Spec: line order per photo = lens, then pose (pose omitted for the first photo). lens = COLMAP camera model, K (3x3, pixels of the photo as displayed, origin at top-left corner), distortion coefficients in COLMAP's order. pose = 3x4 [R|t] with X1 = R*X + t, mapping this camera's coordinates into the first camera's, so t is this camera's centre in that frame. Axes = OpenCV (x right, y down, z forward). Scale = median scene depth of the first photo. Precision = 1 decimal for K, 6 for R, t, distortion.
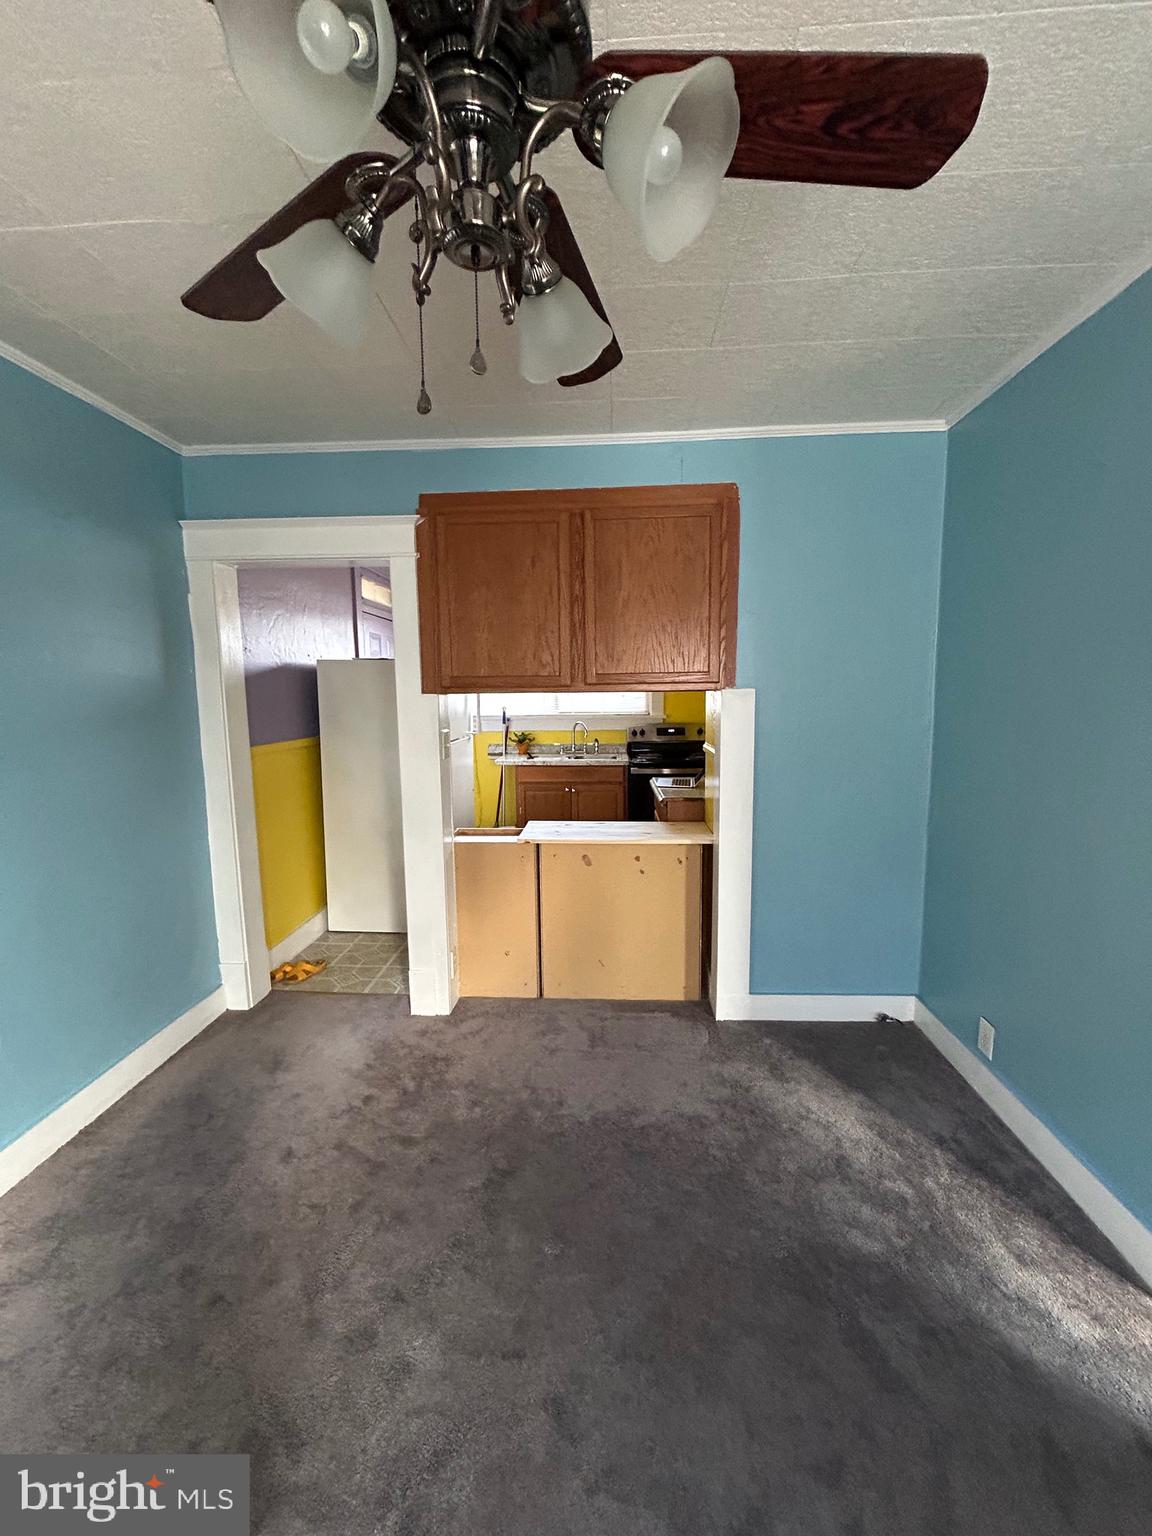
lens RADIAL K [[617.3, 0, 577.5], [0, 617.3, 764.9], [0, 0, 1]] dist [-0.002412, 0.000830]
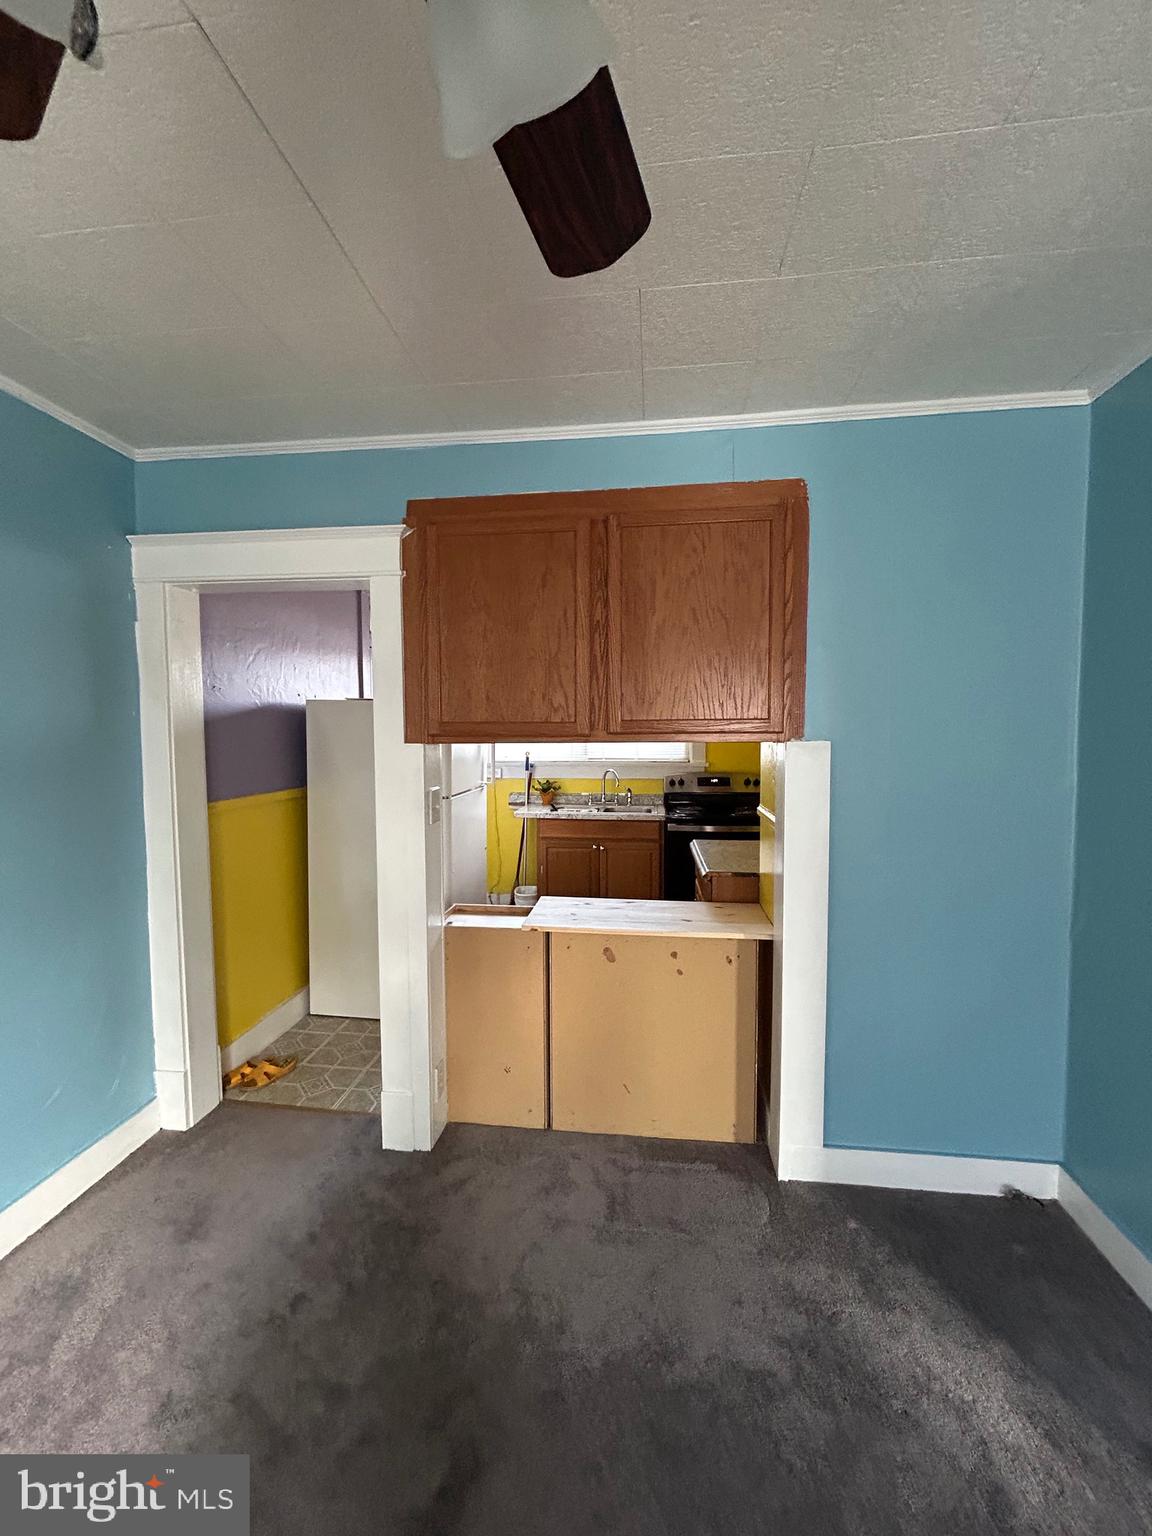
lens RADIAL K [[617.3, 0, 577.5], [0, 617.3, 764.9], [0, 0, 1]] dist [-0.002412, 0.000830]
pose [[0.997976, 0.011473, -0.062547, 0.021463], [-0.015390, 0.997926, -0.062508, -0.037381], [0.061700, 0.063344, 0.996083, 0.200269]]
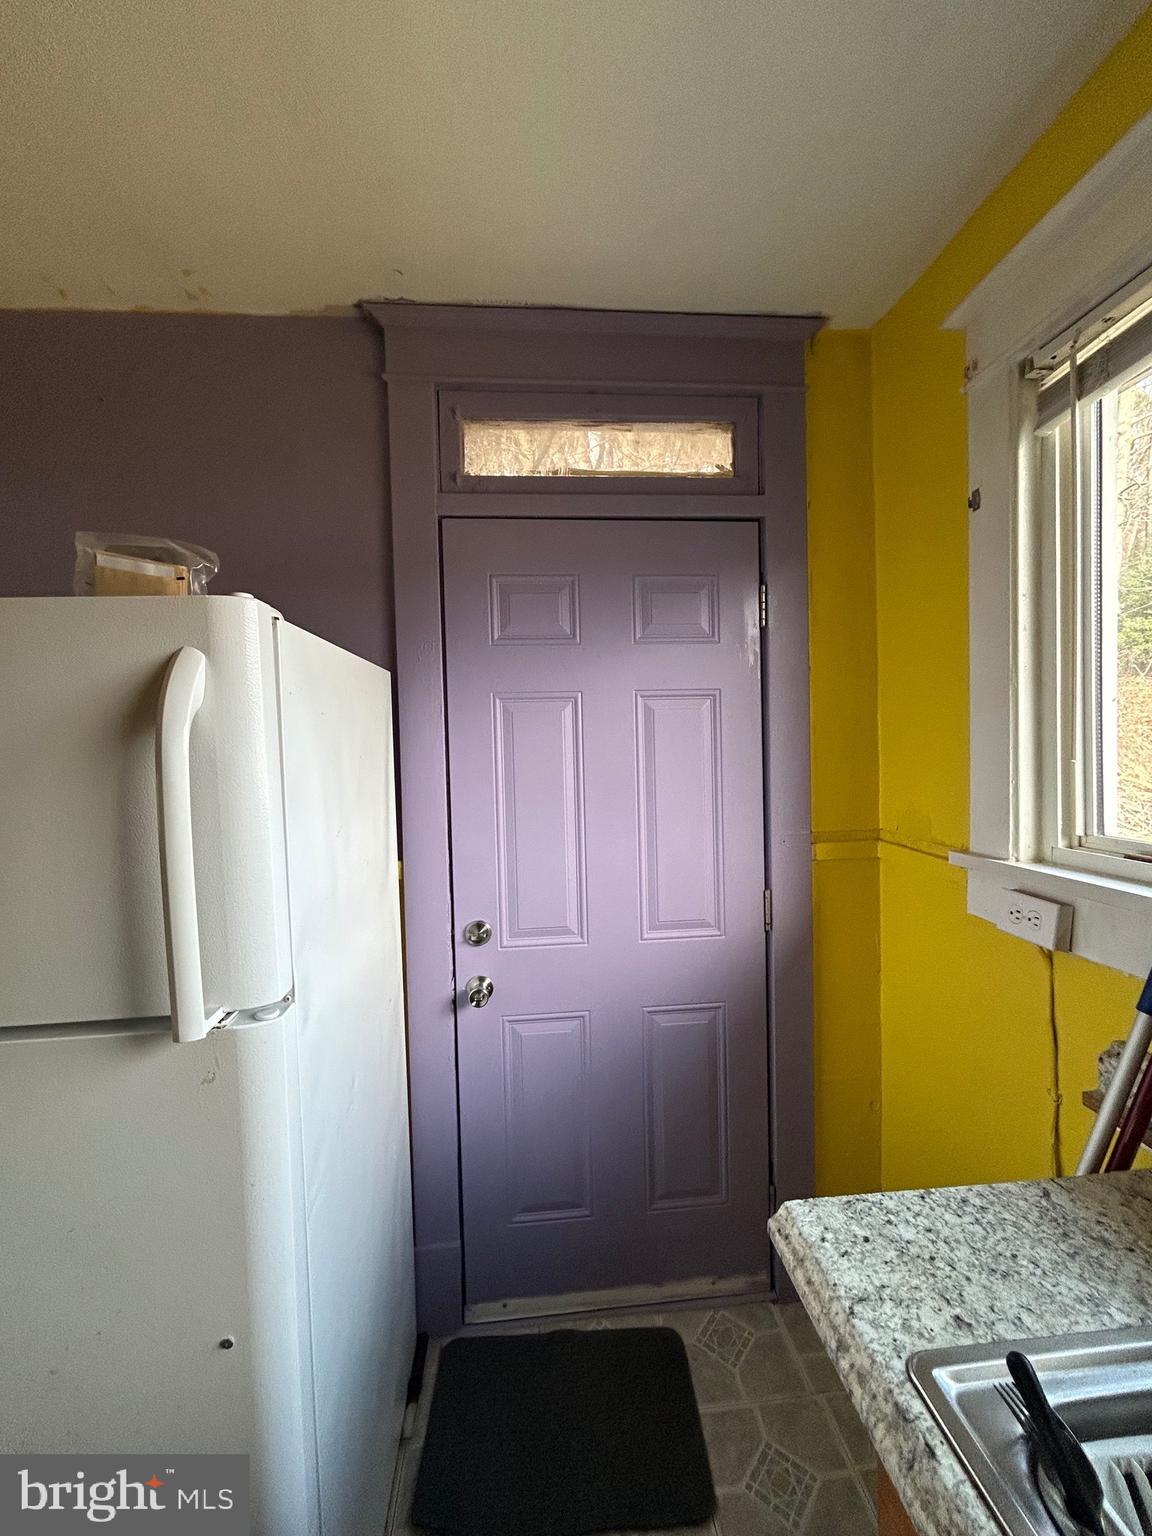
lens RADIAL K [[617.3, 0, 577.5], [0, 617.3, 764.9], [0, 0, 1]] dist [-0.002412, 0.000830]
pose [[0.139615, 0.037627, -0.989491, 0.007001], [-0.093430, 0.995320, 0.024666, -0.198744], [0.985788, 0.089005, 0.142477, 1.604380]]
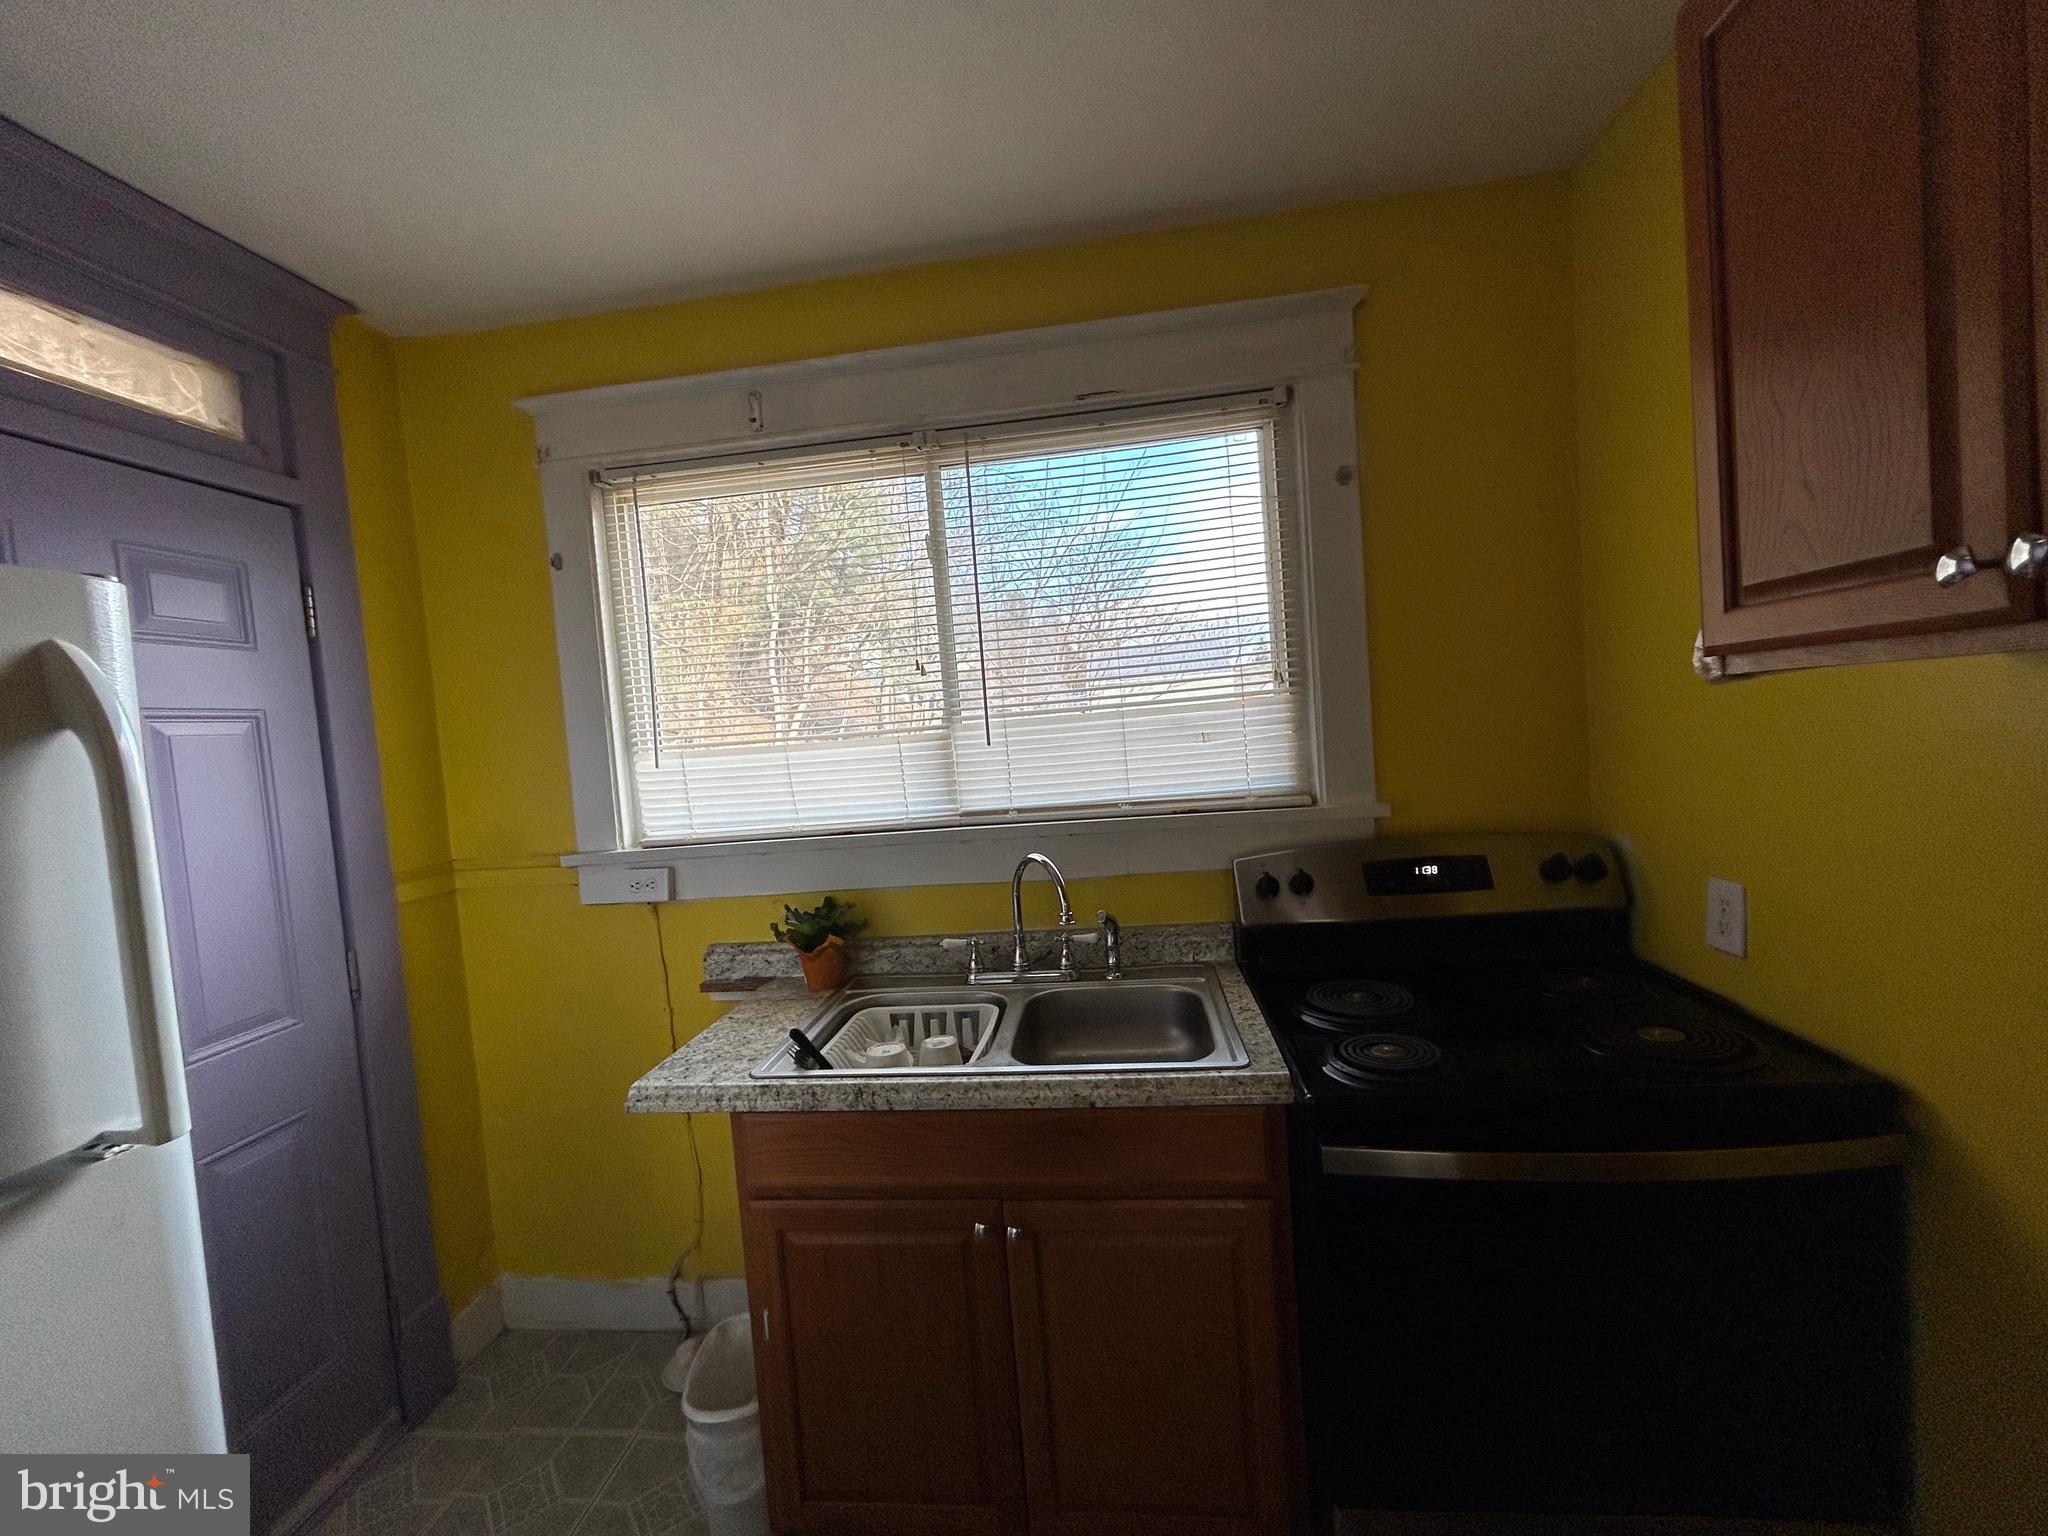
lens RADIAL K [[814.3, 0, 1024.0], [0, 814.3, 768.0], [0, 0, 1]] dist [-0.015287, 0.000113]
pose [[0.996447, -0.060590, -0.058502, 0.035892], [0.056820, 0.996326, -0.064083, -0.157312], [0.062170, 0.060532, 0.996228, 1.273676]]
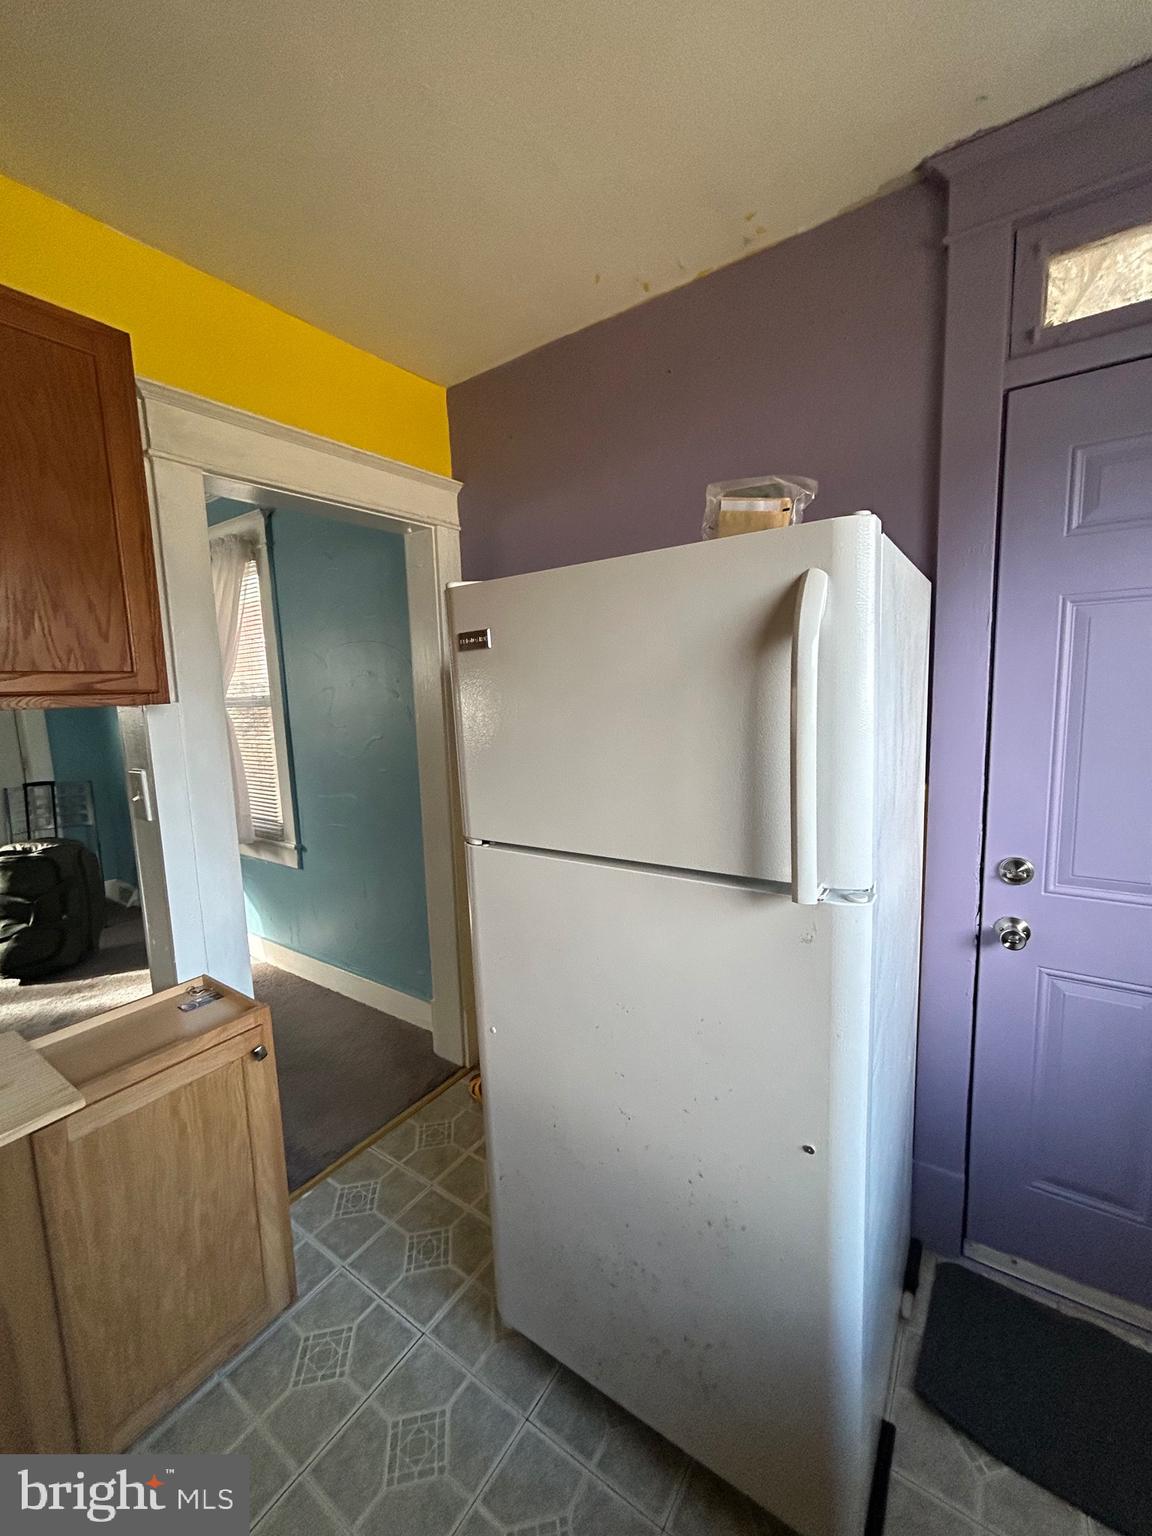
lens RADIAL K [[617.3, 0, 577.5], [0, 617.3, 764.9], [0, 0, 1]] dist [-0.002412, 0.000830]
pose [[-0.519563, 0.135607, -0.843602, 0.042810], [-0.060188, 0.979064, 0.194451, -0.185763], [0.852310, 0.151804, -0.500523, 1.544474]]
